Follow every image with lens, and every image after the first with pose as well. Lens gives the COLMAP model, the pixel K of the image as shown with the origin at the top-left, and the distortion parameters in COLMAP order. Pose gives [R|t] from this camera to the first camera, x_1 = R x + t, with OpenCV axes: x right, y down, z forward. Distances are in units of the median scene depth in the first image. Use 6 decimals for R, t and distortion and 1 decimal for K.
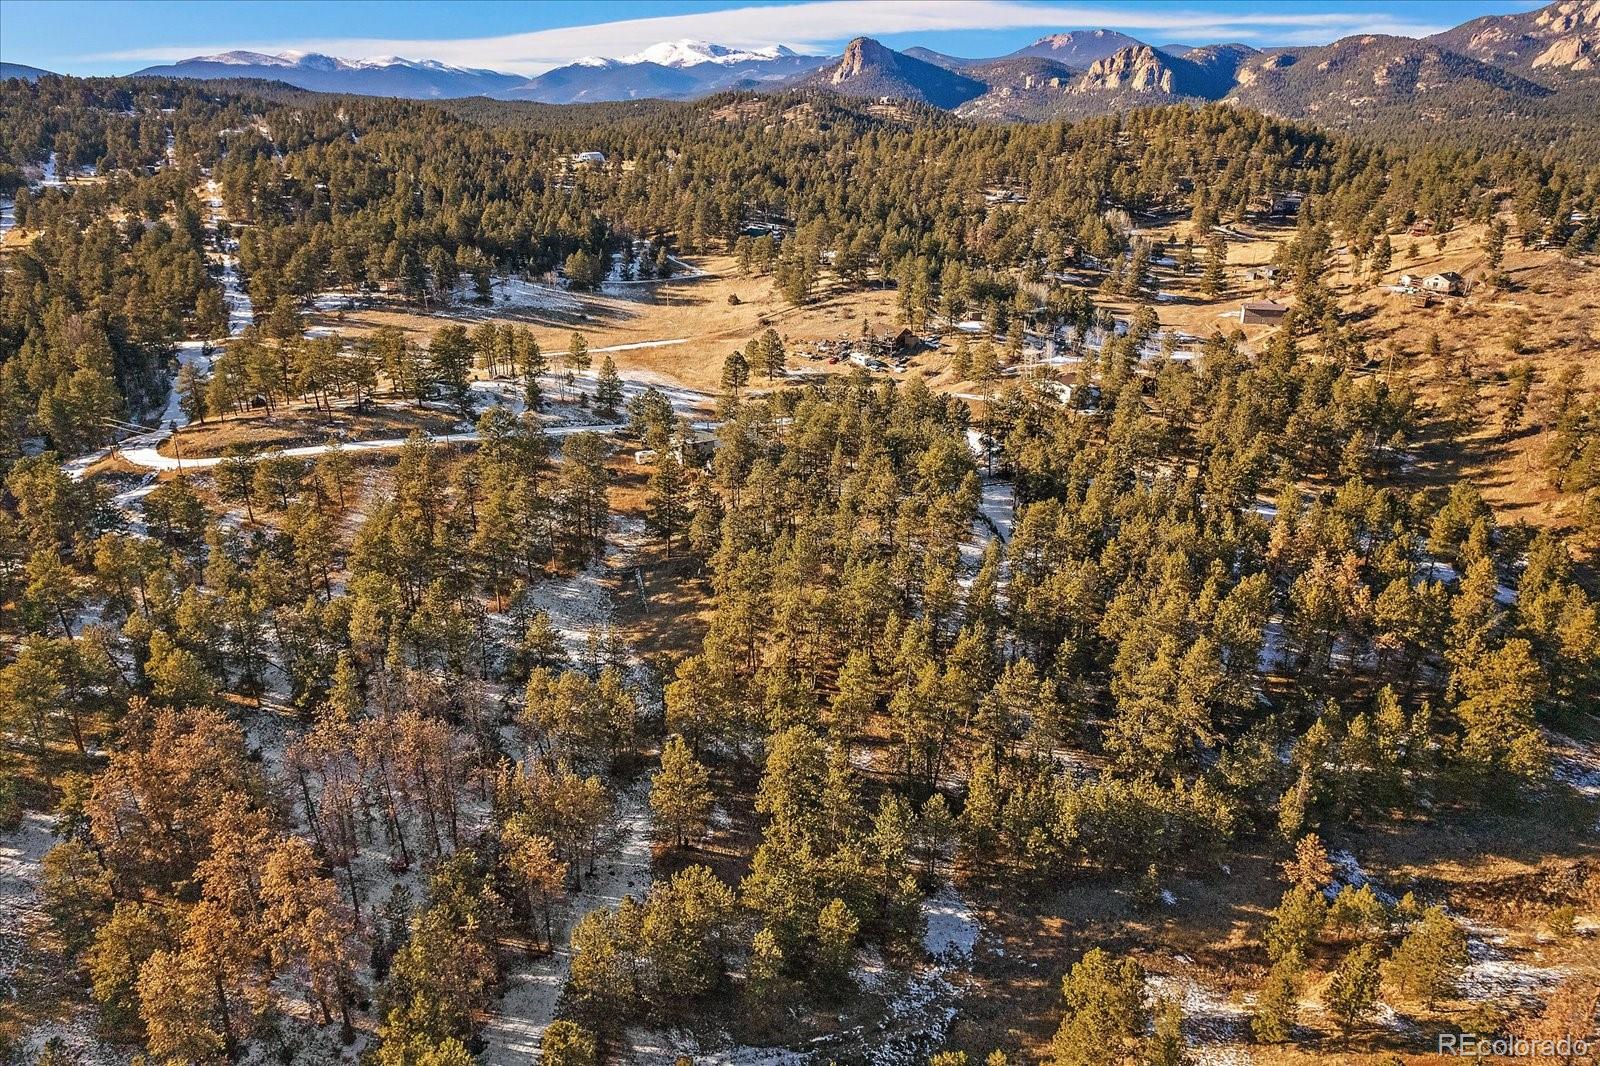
lens RADIAL K [[1089.8, 0, 800.0], [0, 1089.8, 533.0], [0, 0, 1]] dist [-0.088010, 0.088093]
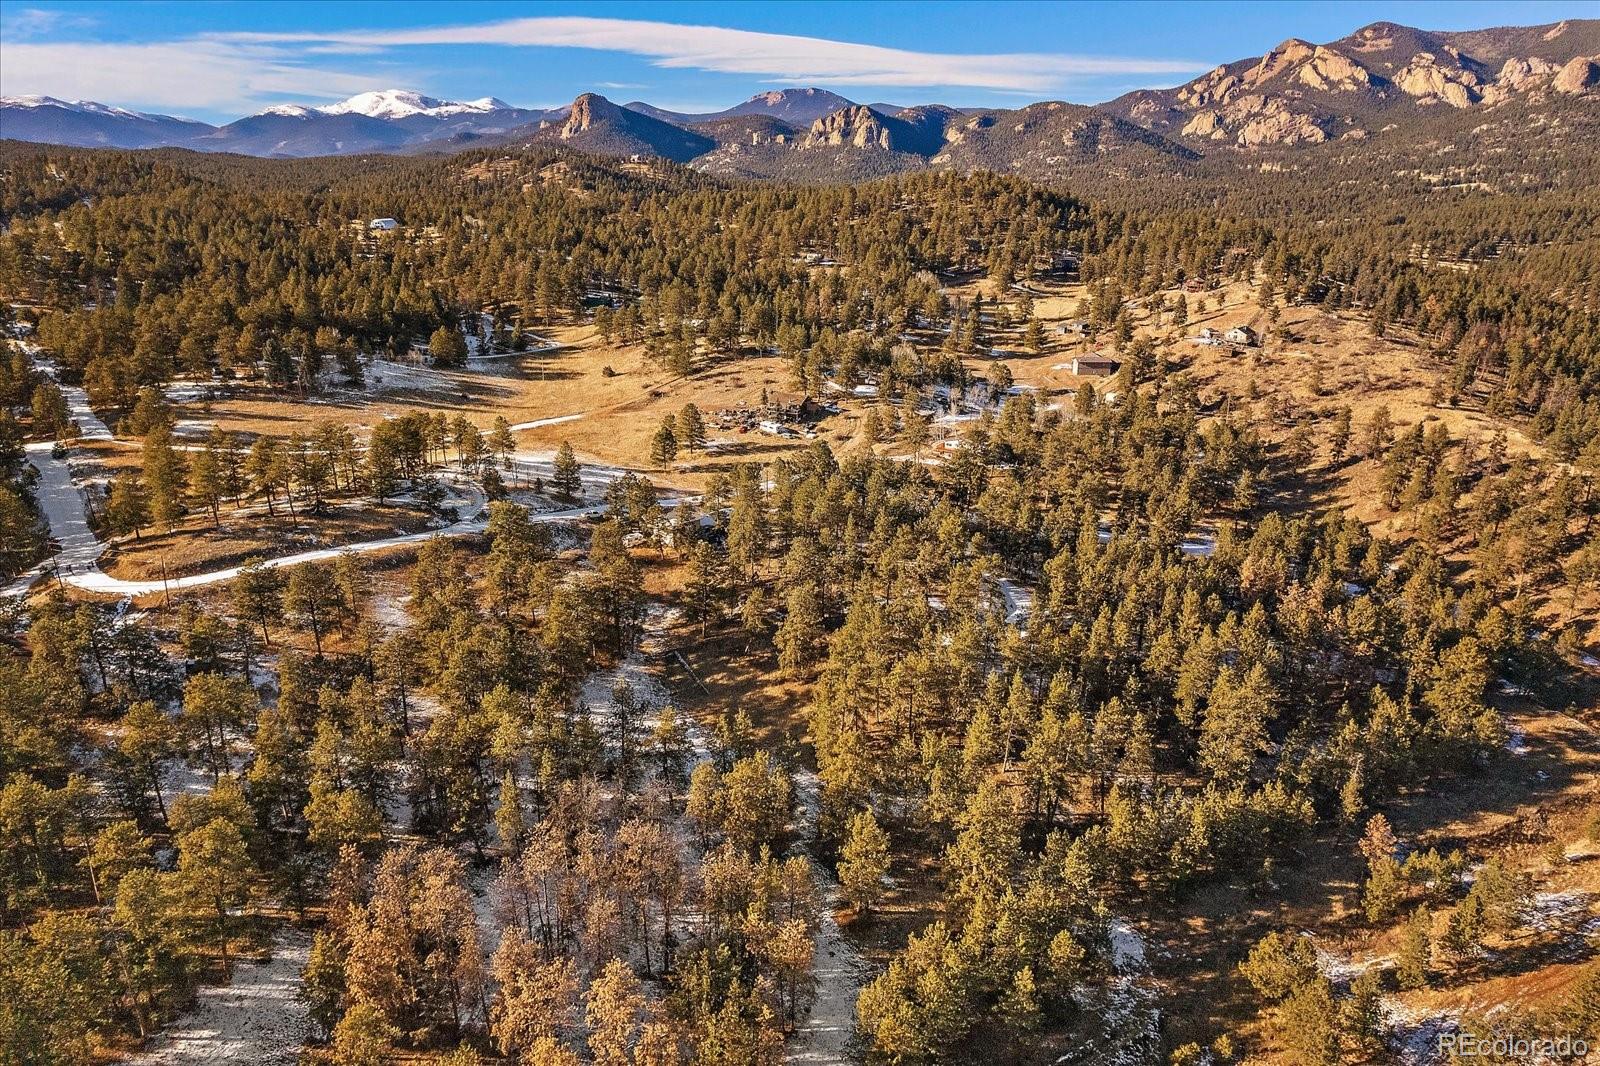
lens RADIAL K [[1089.8, 0, 800.0], [0, 1089.8, 533.0], [0, 0, 1]] dist [-0.088010, 0.088093]
pose [[0.965303, -0.075040, 0.250117, -0.168165], [0.085062, 0.995939, -0.029487, -0.022895], [-0.246888, 0.049740, 0.967767, -0.014318]]
